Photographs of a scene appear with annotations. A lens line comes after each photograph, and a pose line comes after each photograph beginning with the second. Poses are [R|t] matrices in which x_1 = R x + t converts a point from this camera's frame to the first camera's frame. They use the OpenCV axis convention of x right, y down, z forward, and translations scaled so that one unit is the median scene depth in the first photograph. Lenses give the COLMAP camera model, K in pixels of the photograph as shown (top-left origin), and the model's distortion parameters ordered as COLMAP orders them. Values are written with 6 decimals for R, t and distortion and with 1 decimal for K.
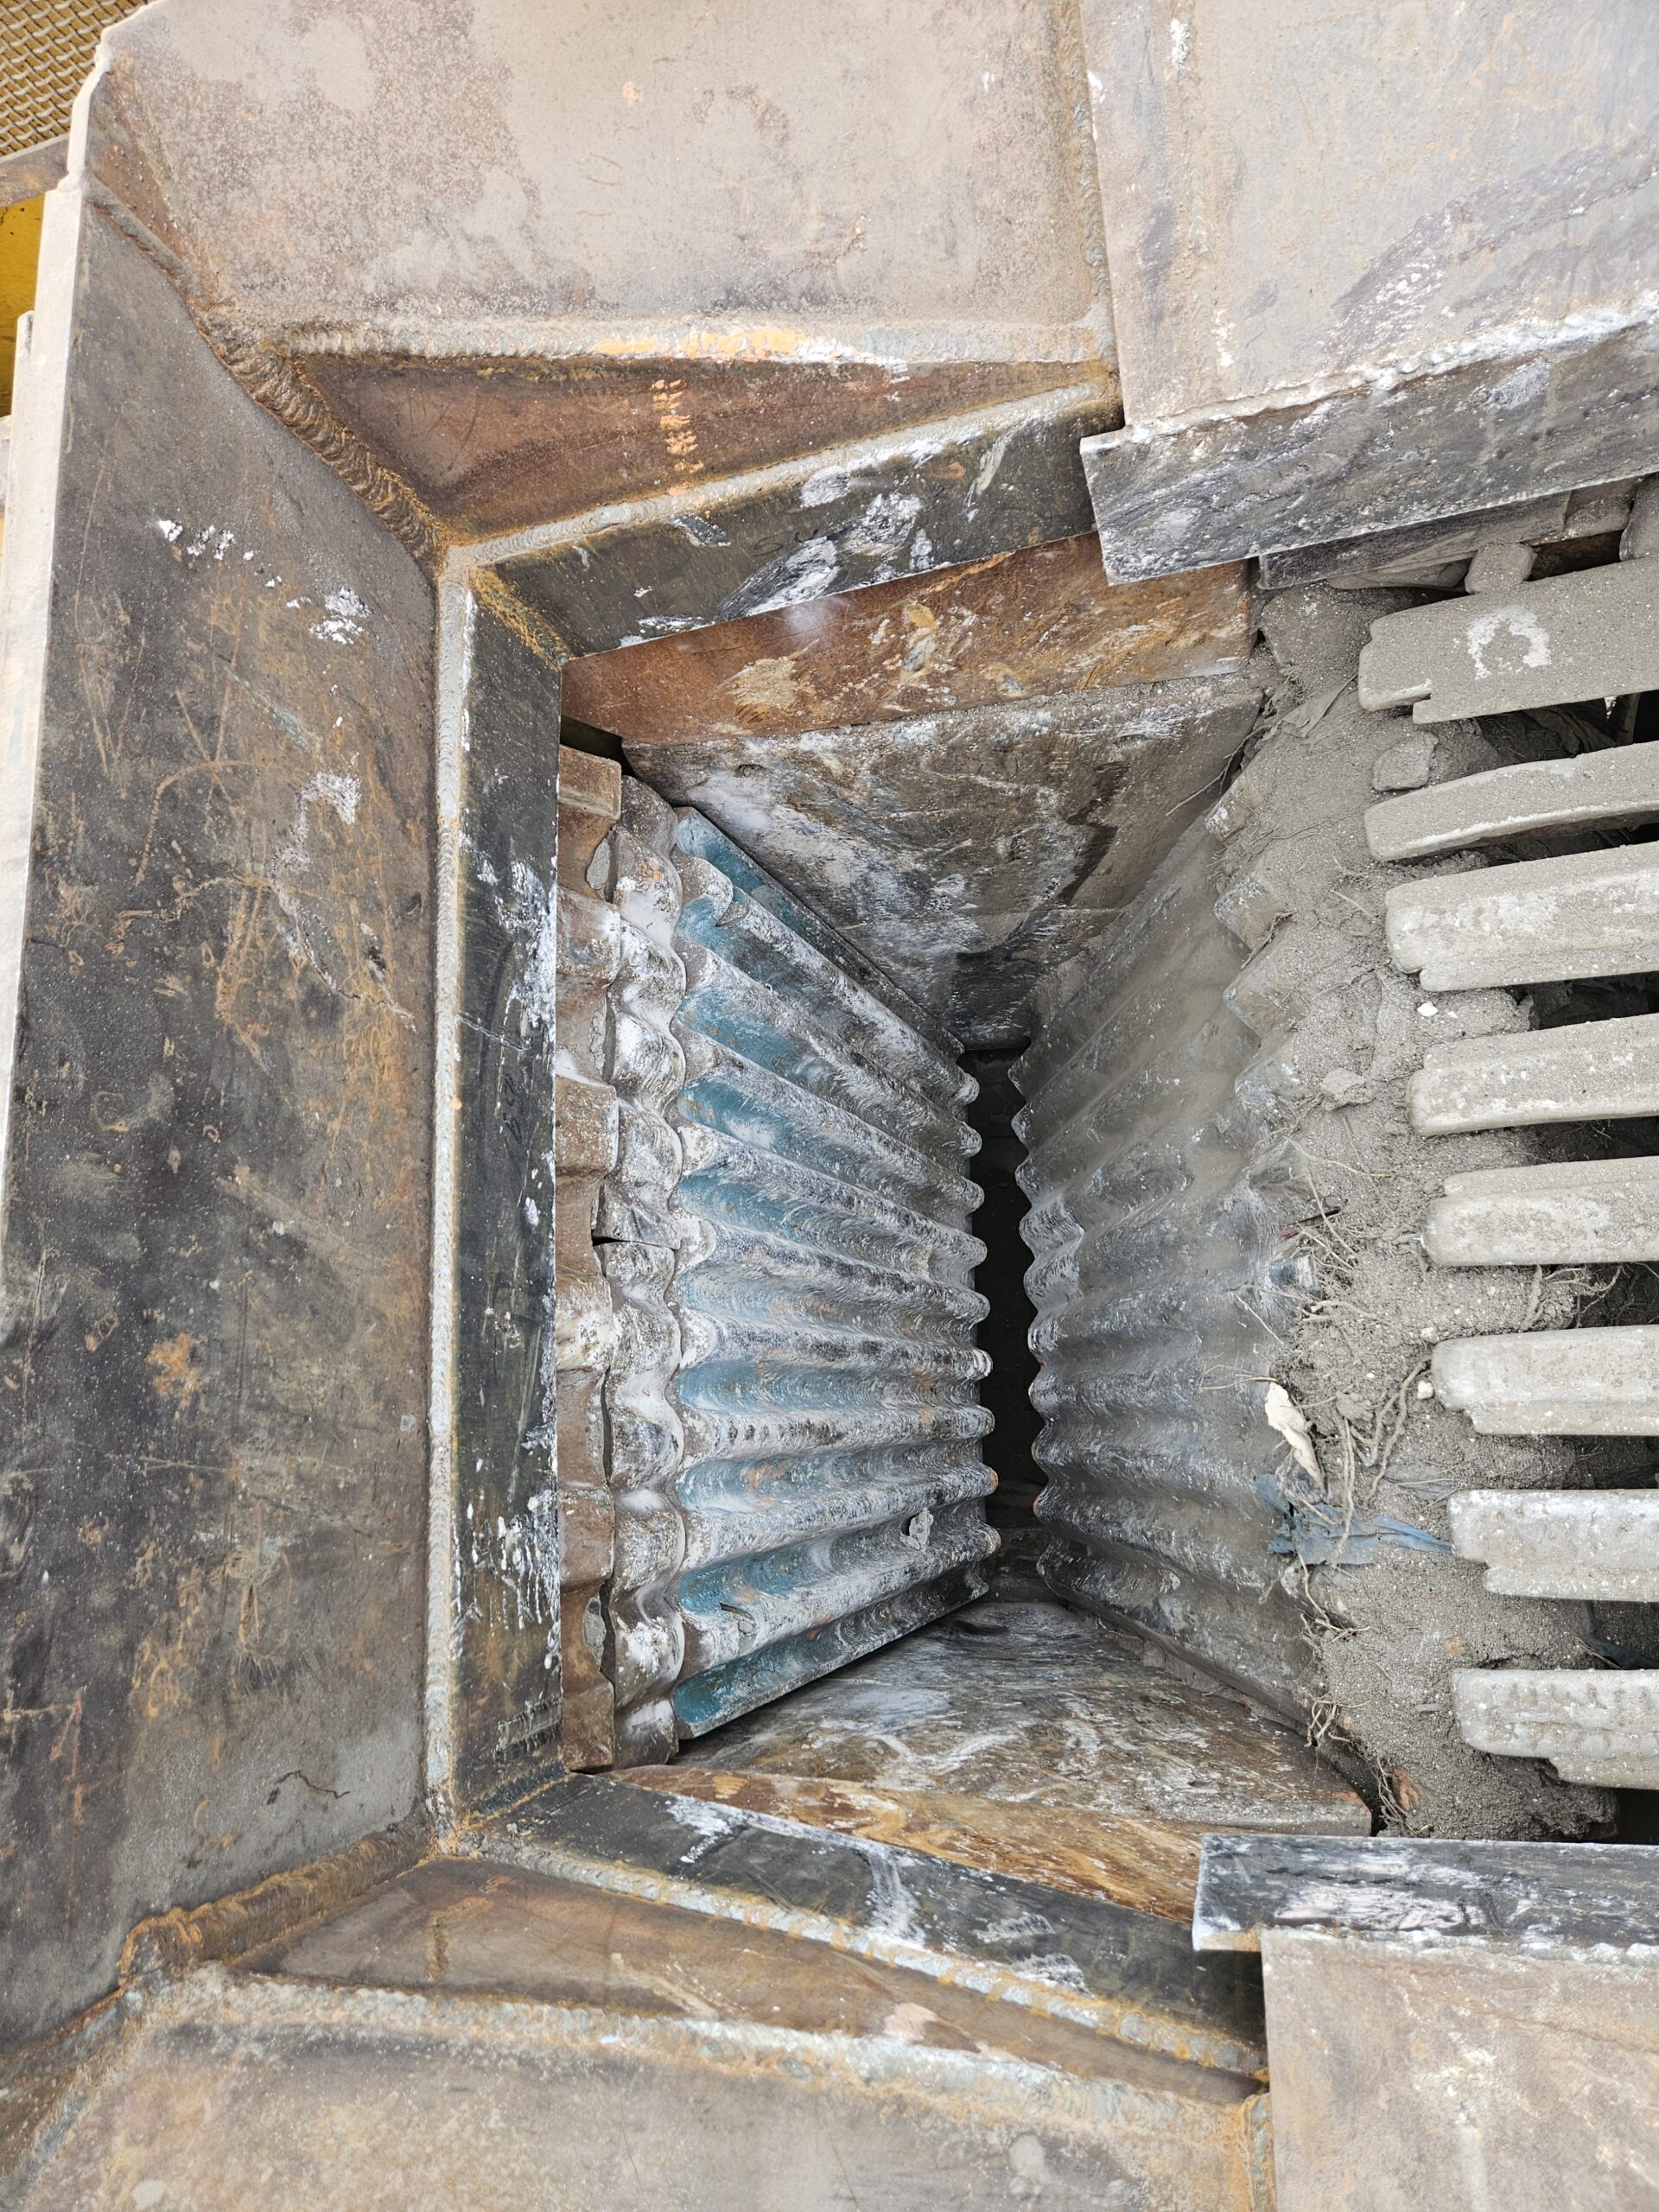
lens RADIAL K [[1527.7, 0, 829.5], [0, 1527.7, 1106.0], [0, 0, 1]] dist [0.059001, -0.043819]
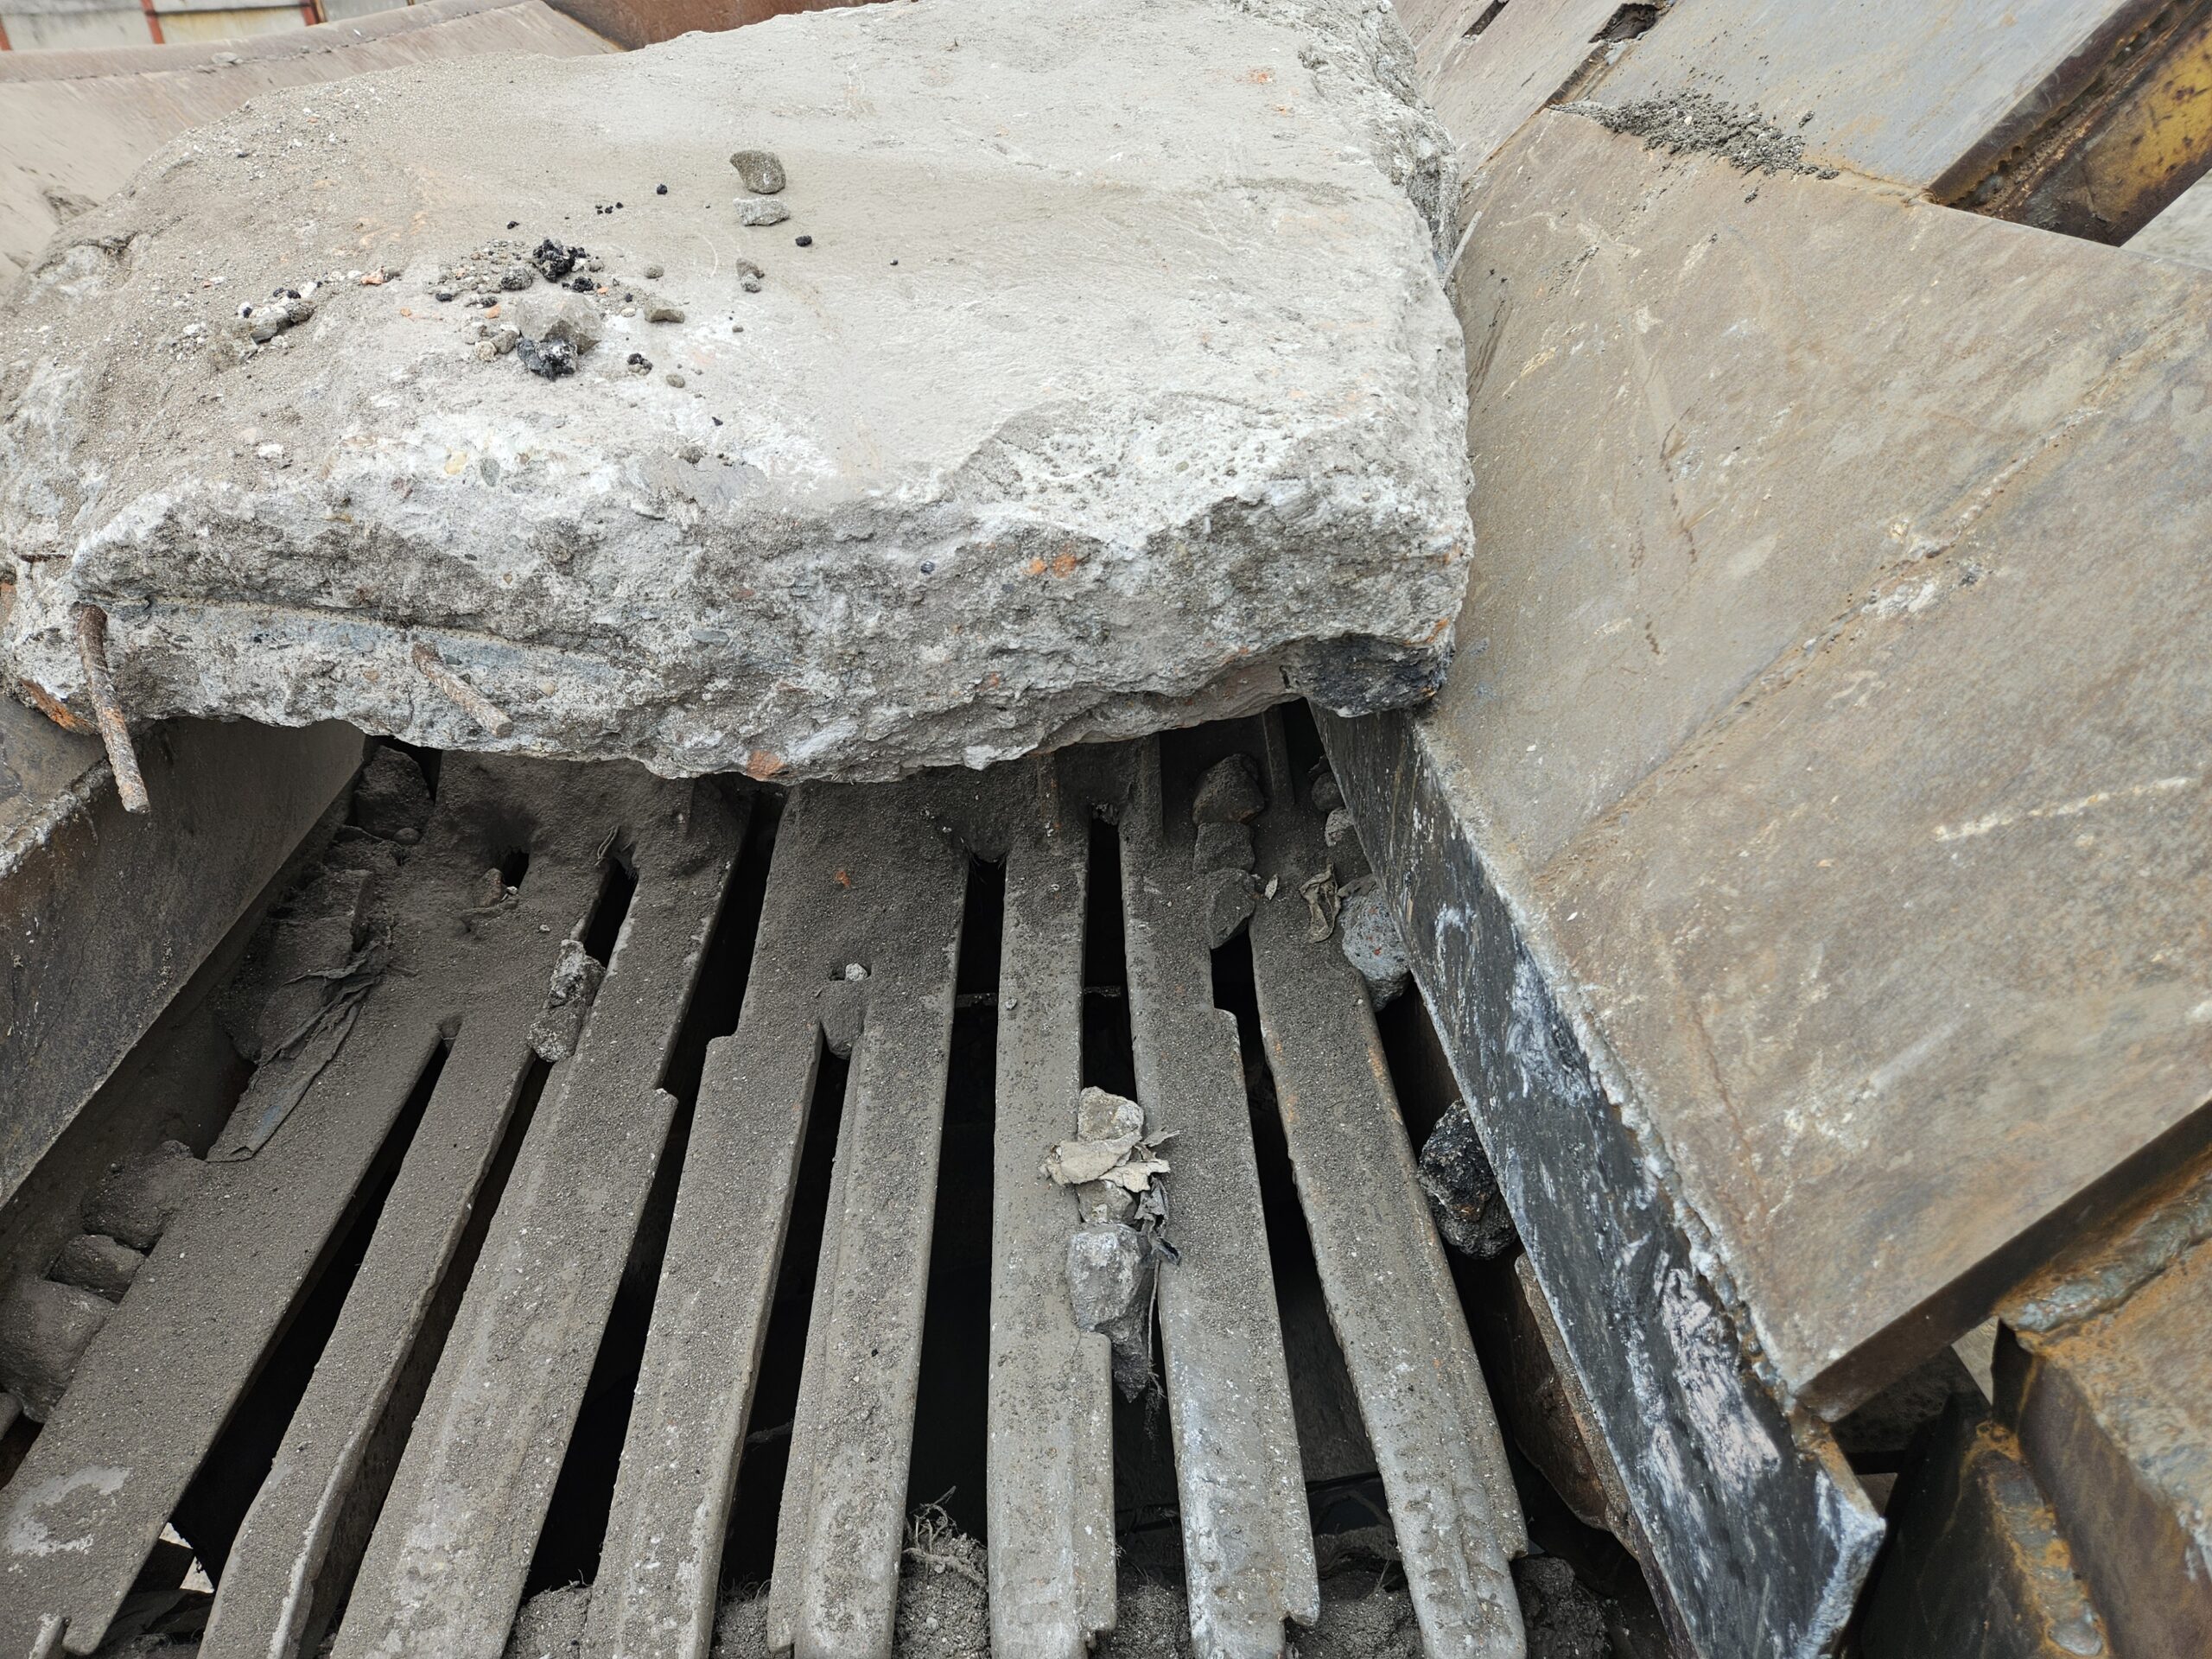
lens RADIAL K [[1527.7, 0, 1106.0], [0, 1527.7, 829.5], [0, 0, 1]] dist [0.059001, -0.043819]
pose [[0.001276, -0.197761, 0.980249, -0.248240], [0.988804, 0.146514, 0.028271, 0.135569], [-0.149211, 0.969239, 0.195734, 0.505080]]
